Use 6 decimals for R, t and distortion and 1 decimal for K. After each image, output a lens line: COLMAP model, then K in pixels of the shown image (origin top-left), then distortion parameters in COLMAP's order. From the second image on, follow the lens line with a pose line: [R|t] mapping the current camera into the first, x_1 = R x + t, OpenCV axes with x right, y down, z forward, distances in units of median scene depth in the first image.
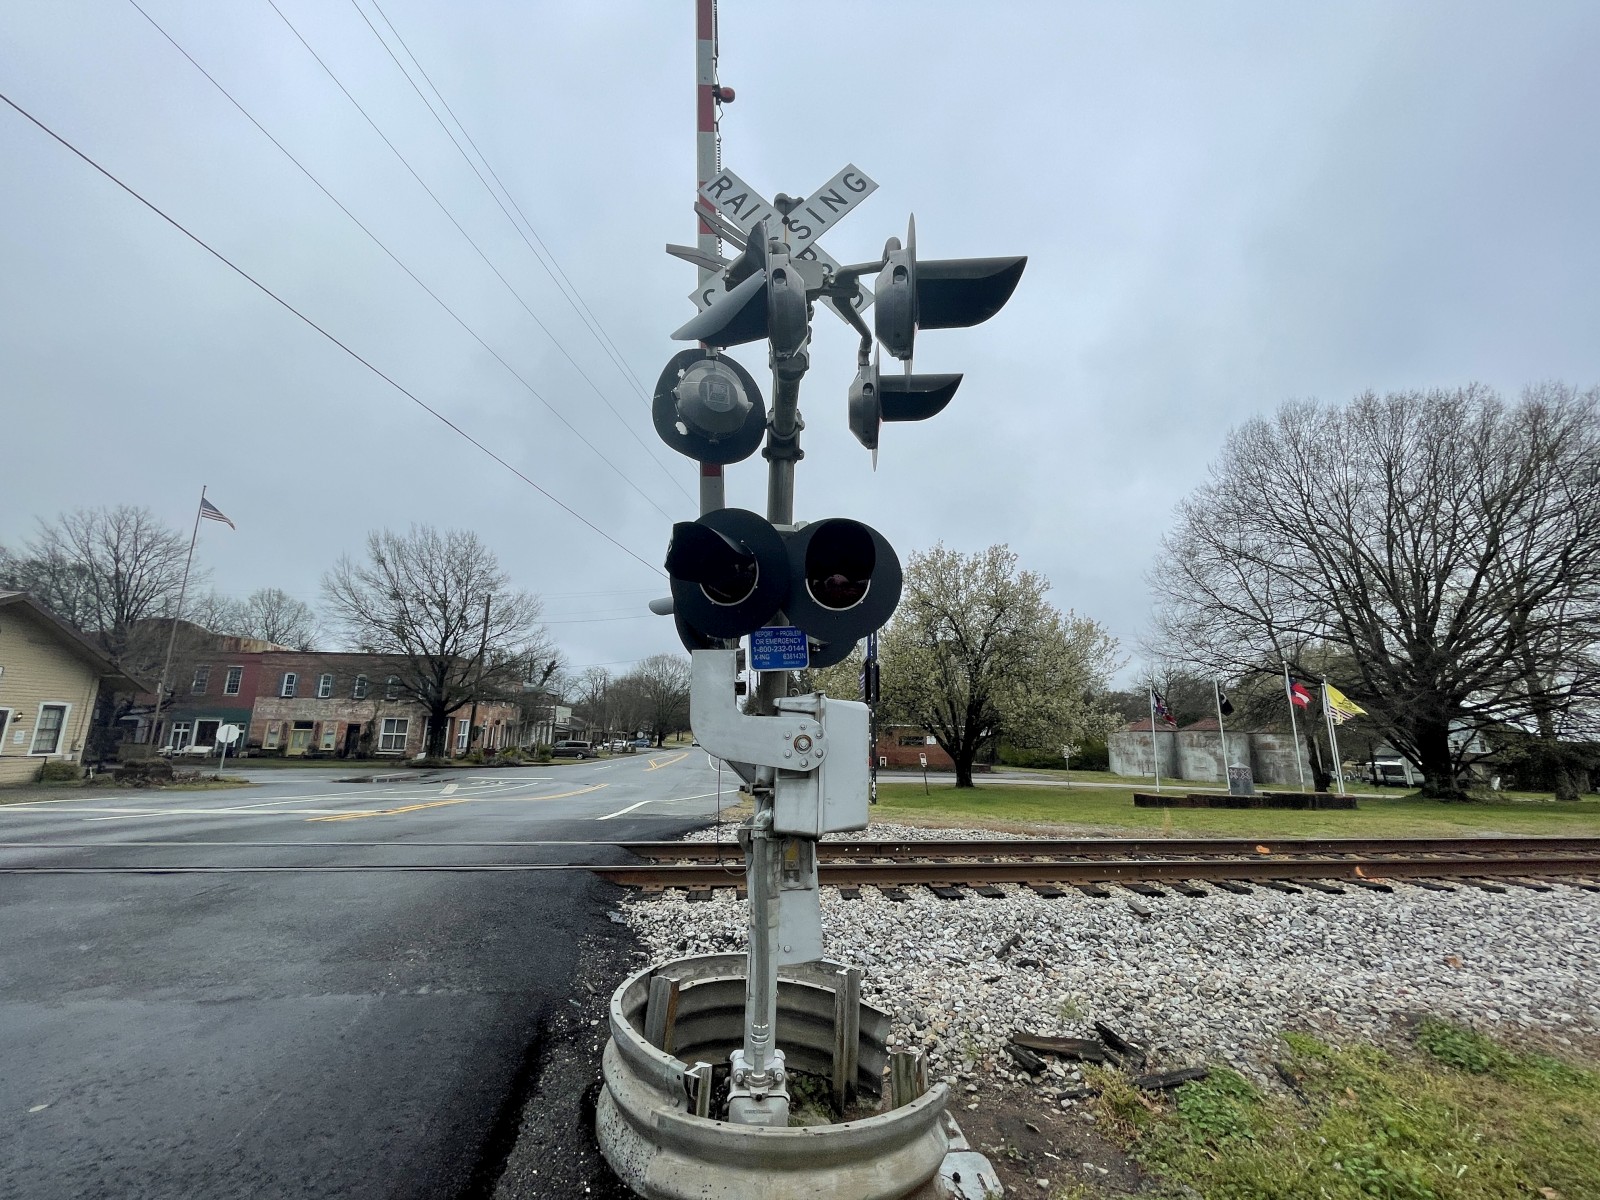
lens RADIAL K [[636.1, 0, 800.0], [0, 636.1, 600.0], [0, 0, 1]] dist [-0.001168, -0.000104]
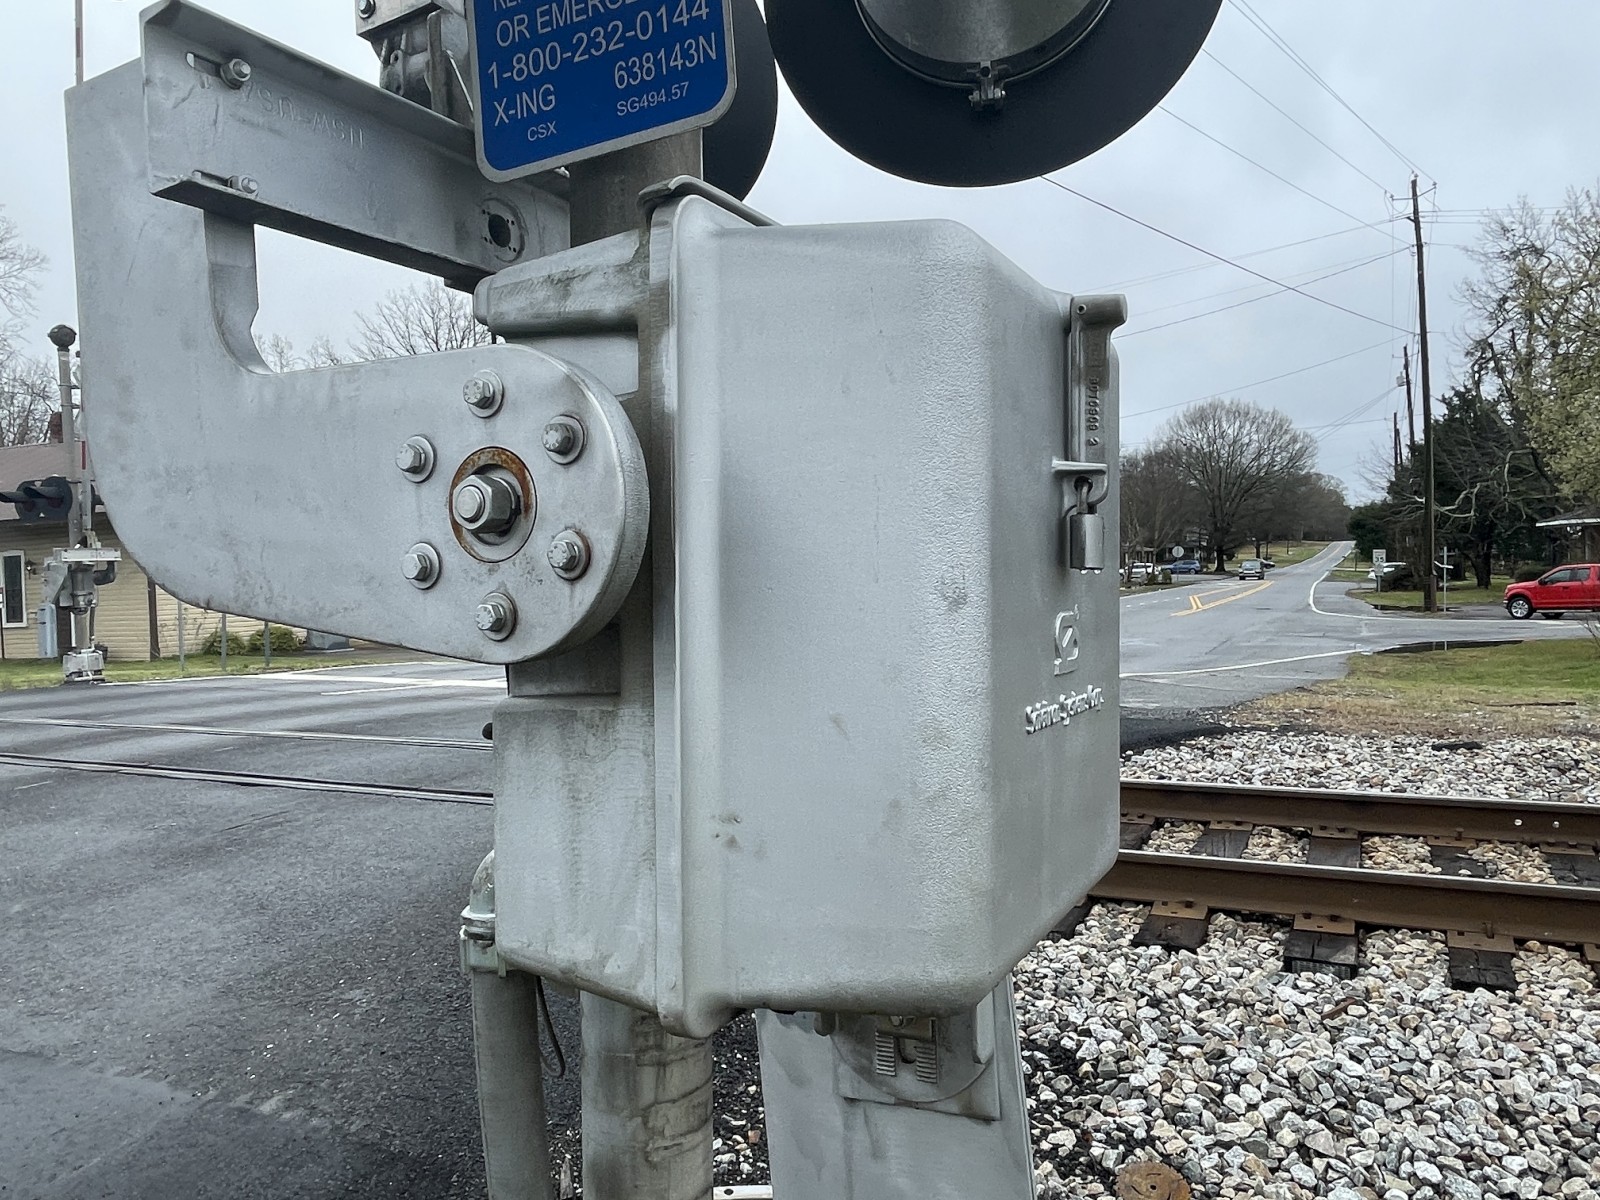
lens RADIAL K [[1143.3, 0, 800.0], [0, 1143.3, 600.0], [0, 0, 1]] dist [-0.004477, 0.001917]
pose [[0.844308, -0.022700, -0.535378, 0.127638], [0.153758, 0.967352, 0.201466, 0.114382], [0.513325, -0.252418, 0.820233, 0.446971]]
